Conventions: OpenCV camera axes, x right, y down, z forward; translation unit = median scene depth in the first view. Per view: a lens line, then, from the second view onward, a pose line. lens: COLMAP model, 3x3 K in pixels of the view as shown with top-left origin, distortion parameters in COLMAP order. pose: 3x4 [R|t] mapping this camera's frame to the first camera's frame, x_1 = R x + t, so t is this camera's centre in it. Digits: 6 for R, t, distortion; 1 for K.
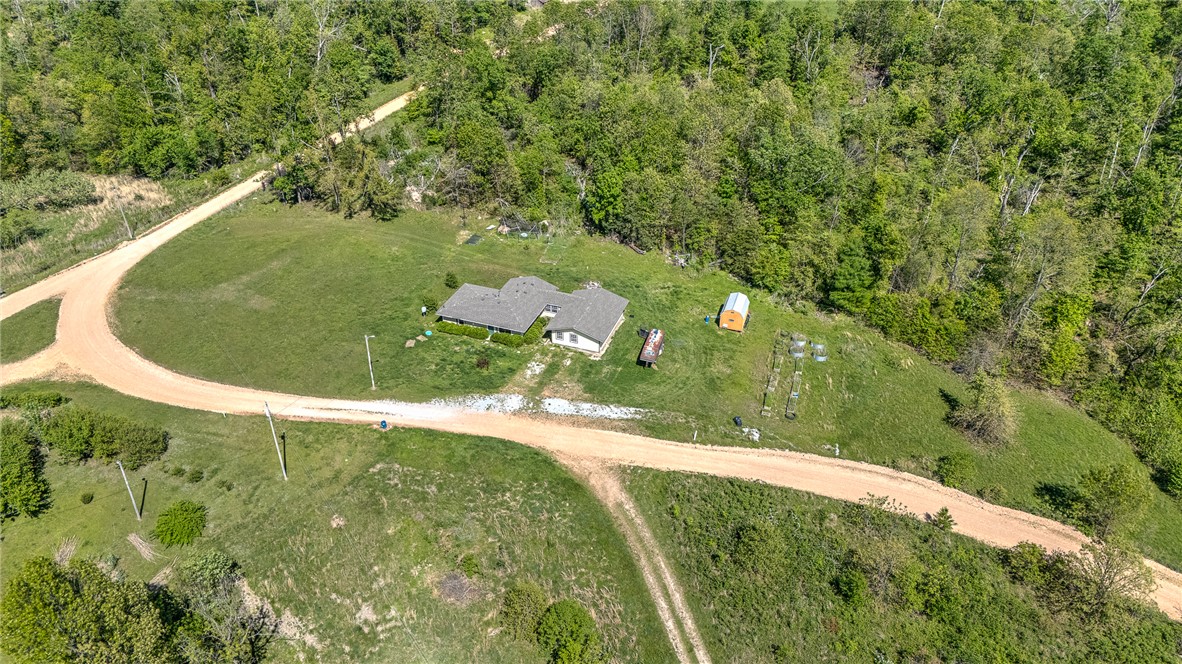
lens RADIAL K [[874.0, 0, 592.8], [0, 874.0, 330.6], [0, 0, 1]] dist [0.022895, -0.007755]
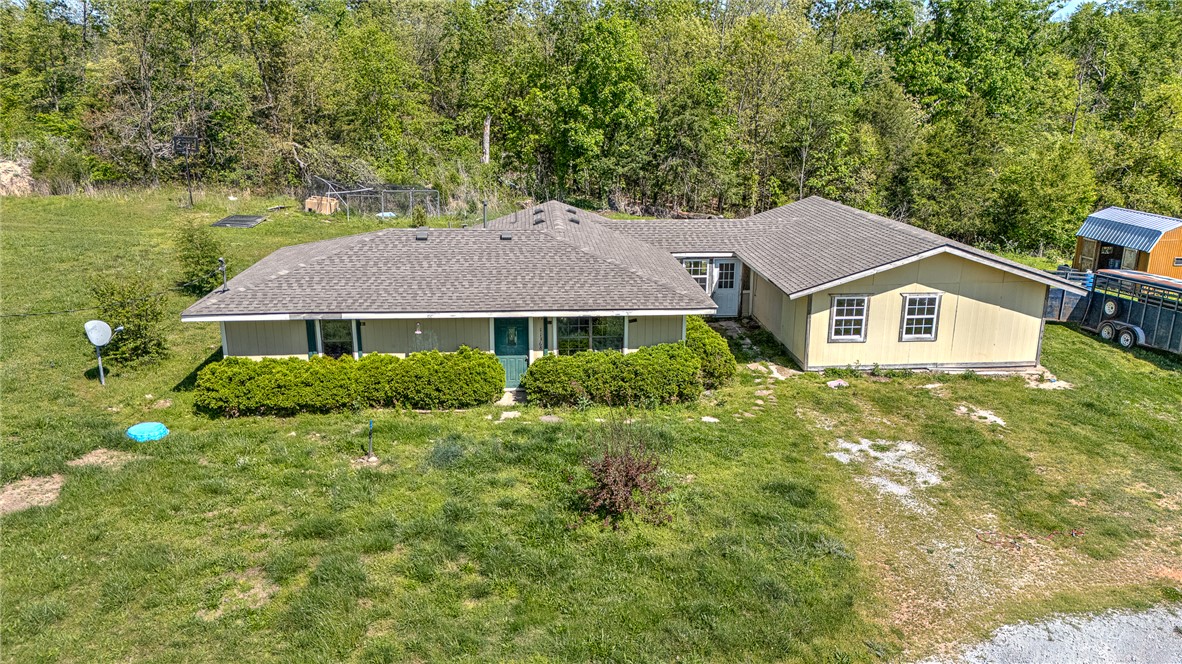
lens RADIAL K [[874.0, 0, 589.8], [0, 874.0, 332.3], [0, 0, 1]] dist [0.022895, -0.007755]
pose [[0.911848, -0.107382, 0.396236, -0.178506], [0.214094, 0.947926, -0.235796, 0.044858], [-0.350282, 0.299842, 0.887354, 0.828002]]
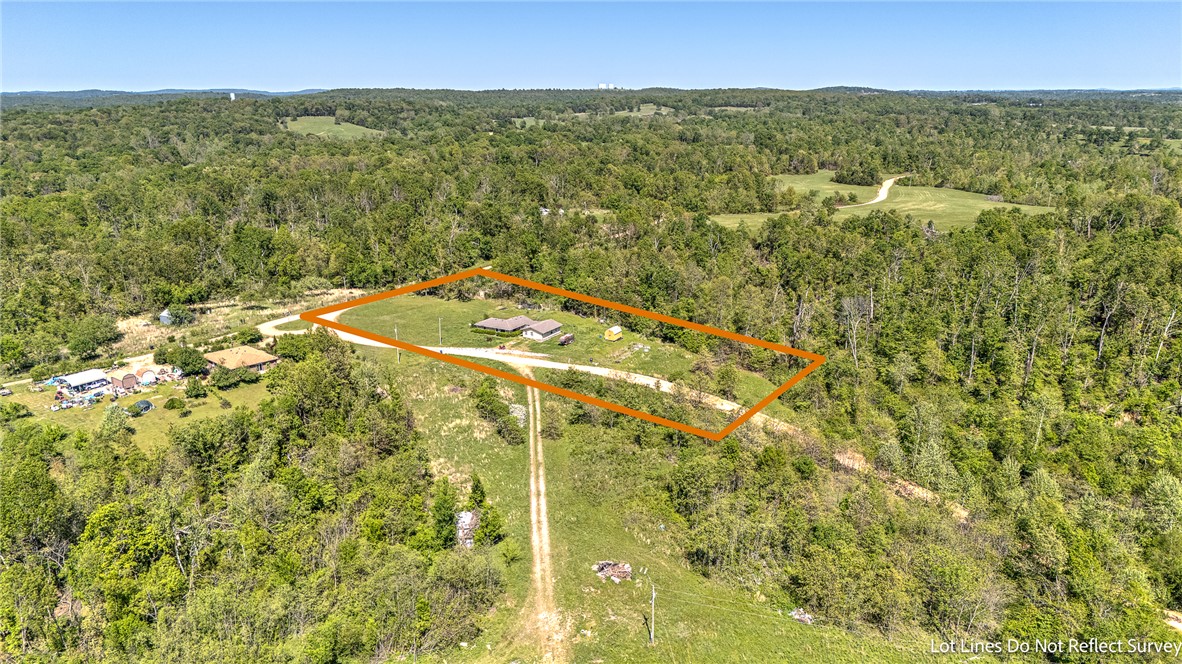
lens RADIAL K [[874.0, 0, 590.2], [0, 874.0, 332.5], [0, 0, 1]] dist [0.022895, -0.007755]
pose [[0.984740, 0.040973, -0.169140, 0.490593], [-0.089683, 0.952378, -0.291432, 0.627850], [0.149144, 0.302154, 0.941520, -1.044376]]
